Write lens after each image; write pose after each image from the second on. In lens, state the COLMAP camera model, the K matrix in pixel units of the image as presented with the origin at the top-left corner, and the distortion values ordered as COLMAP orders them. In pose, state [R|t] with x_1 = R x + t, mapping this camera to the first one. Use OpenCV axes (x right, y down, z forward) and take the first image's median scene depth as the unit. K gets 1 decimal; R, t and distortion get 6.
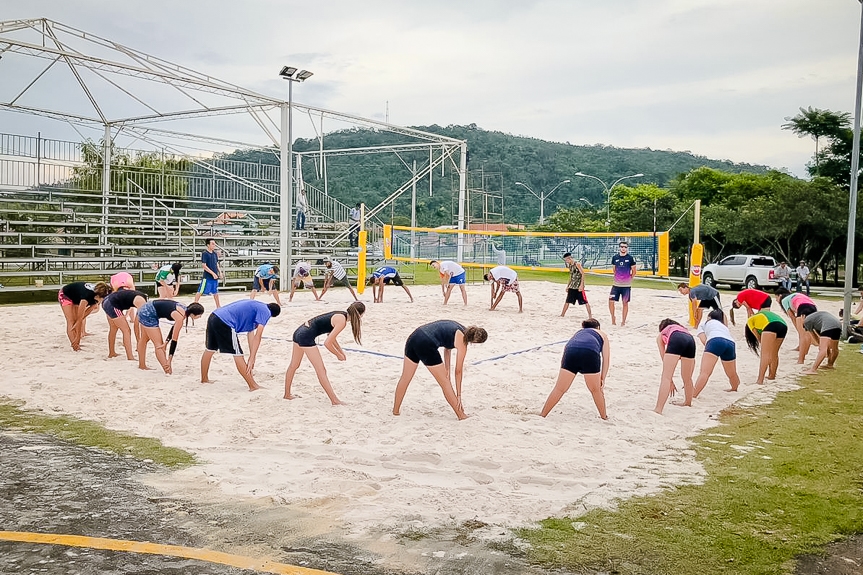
lens RADIAL K [[795.1, 0, 438.6], [0, 795.1, 297.8], [0, 0, 1]] dist [0.036155, 0.000000]
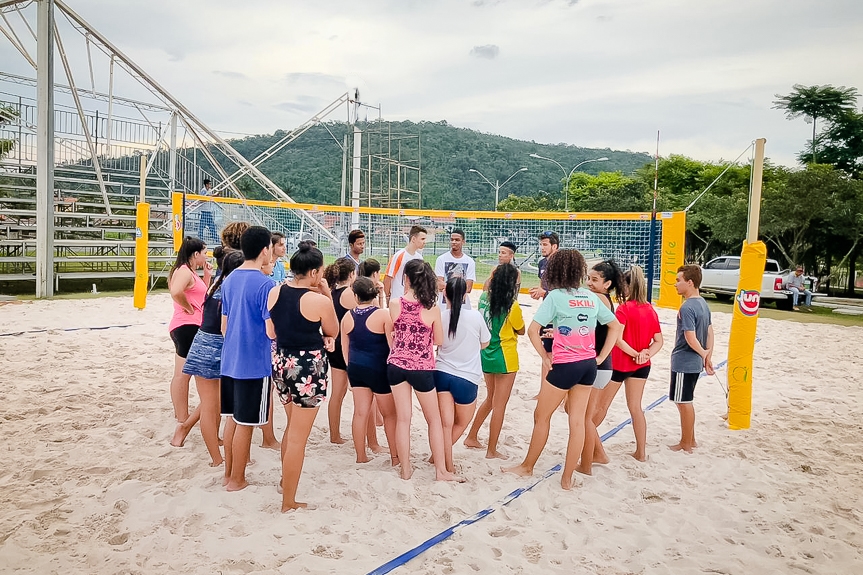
lens RADIAL K [[721.3, 0, 430.8], [0, 721.3, 271.9], [0, 0, 1]] dist [0.034352, -0.050968]
pose [[0.999439, 0.026081, 0.020996, 0.056961], [-0.025734, 0.999531, -0.016613, -0.015722], [-0.021419, 0.016064, 0.999642, 0.248178]]
